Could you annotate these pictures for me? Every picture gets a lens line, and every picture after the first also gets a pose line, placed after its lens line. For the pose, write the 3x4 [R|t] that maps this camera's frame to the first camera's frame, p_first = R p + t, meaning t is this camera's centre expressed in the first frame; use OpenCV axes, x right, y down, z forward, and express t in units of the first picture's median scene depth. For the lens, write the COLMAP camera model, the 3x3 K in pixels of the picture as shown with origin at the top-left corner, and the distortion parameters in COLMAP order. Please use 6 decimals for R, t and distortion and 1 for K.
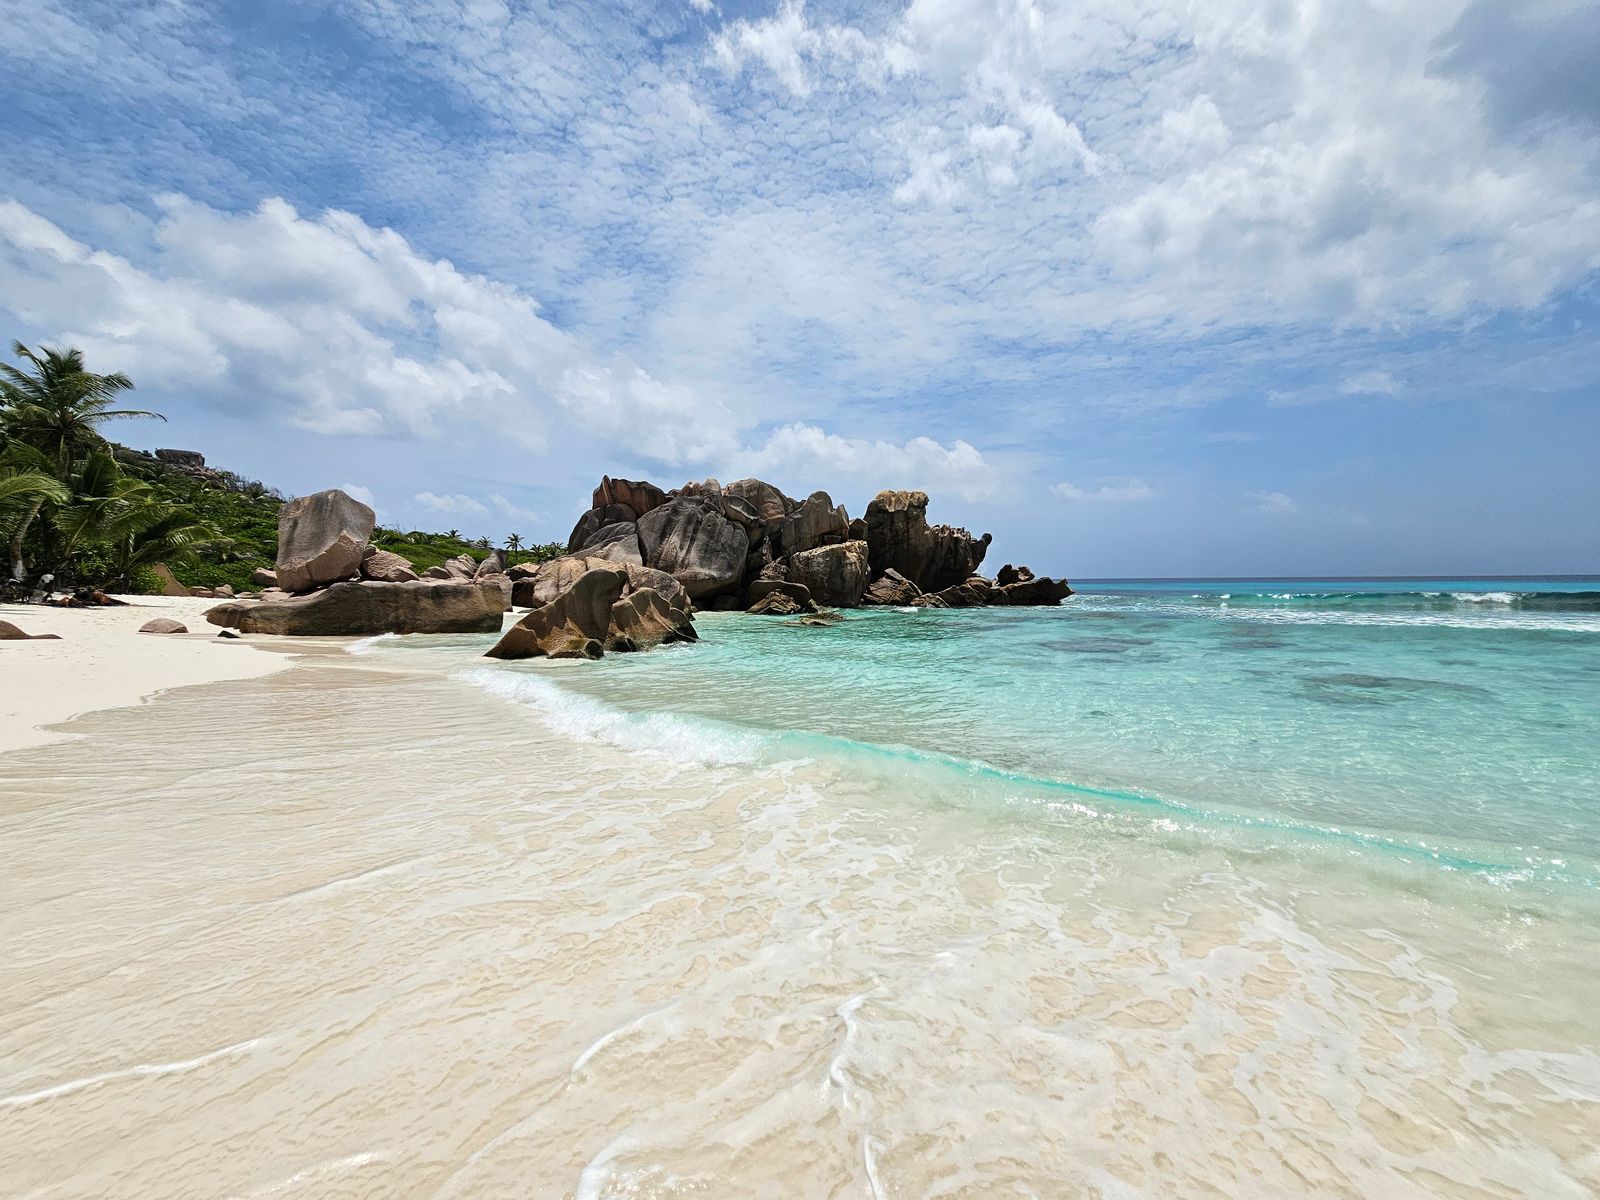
lens RADIAL K [[650.9, 0, 805.4], [0, 650.9, 600.7], [0, 0, 1]] dist [-0.003299, -0.000017]
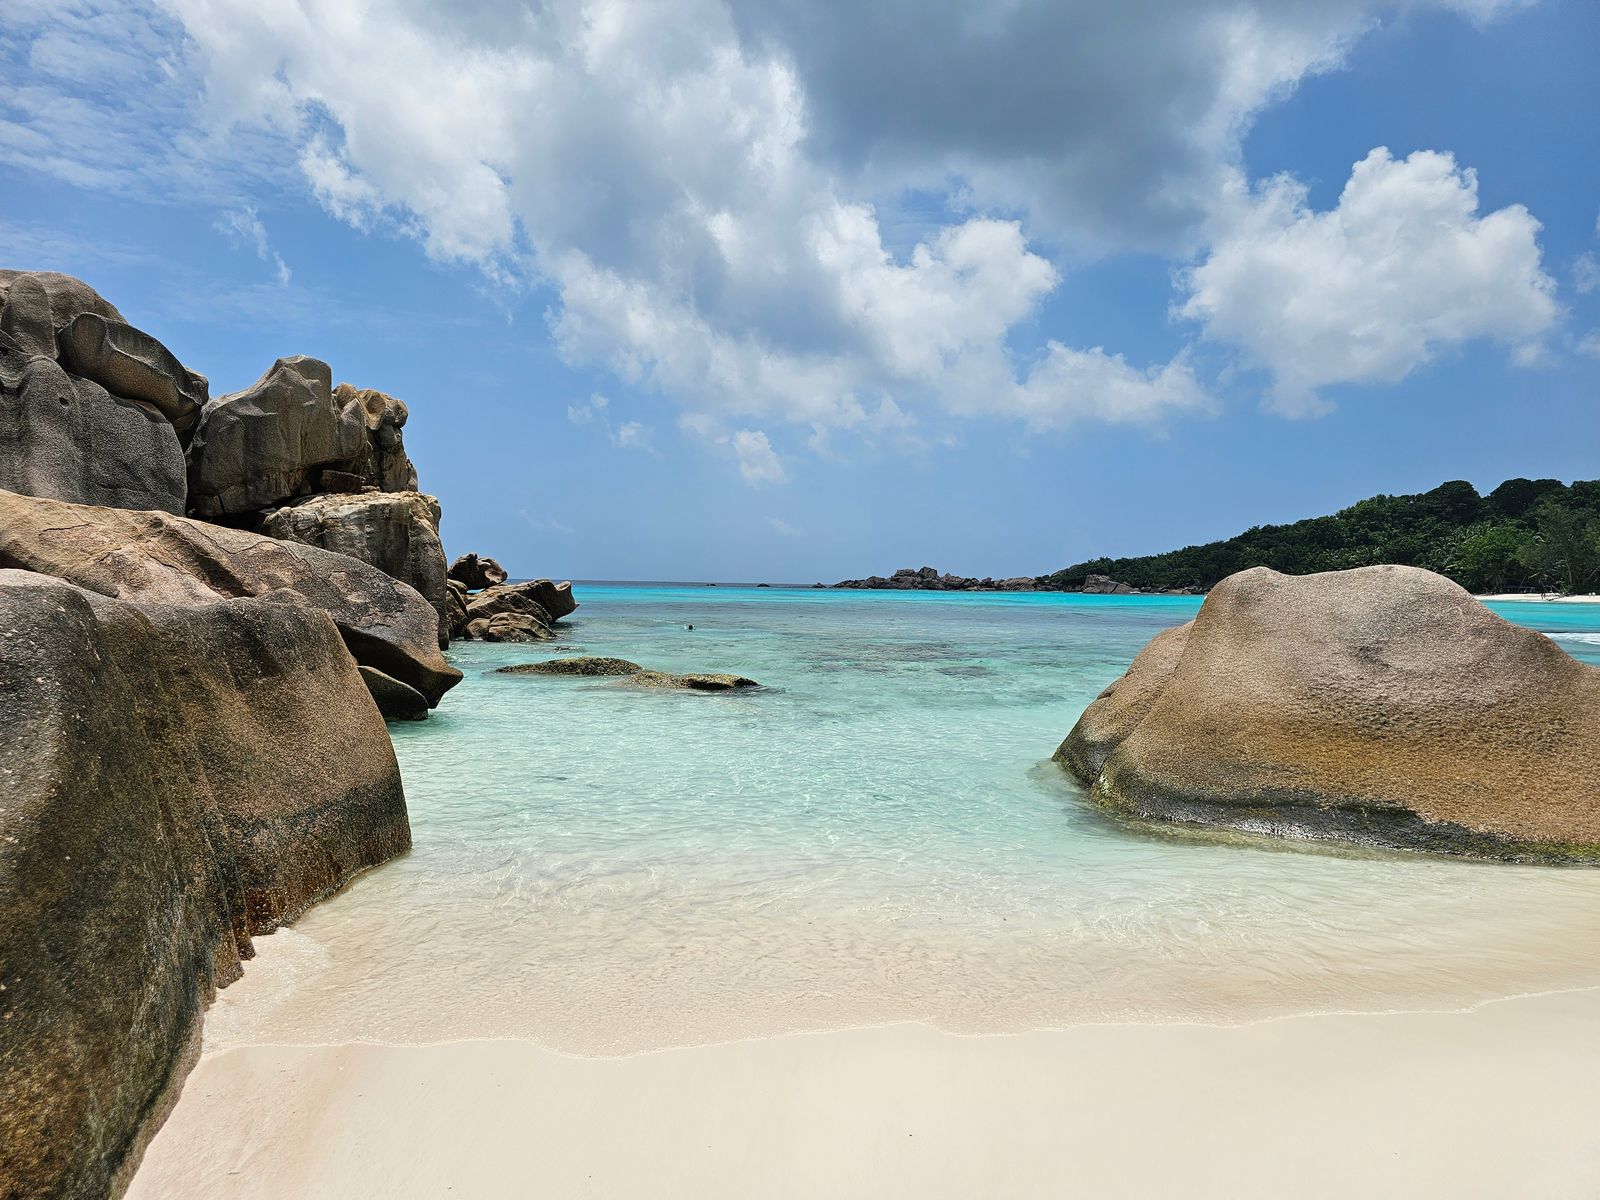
lens RADIAL K [[1063.9, 0, 785.5], [0, 1063.9, 599.5], [0, 0, 1]] dist [0.036482, -0.003907]
pose [[0.489025, 0.003124, 0.872264, -0.406714], [0.006409, 0.999954, -0.007174, -0.012264], [-0.872246, 0.009099, 0.488983, 0.414781]]
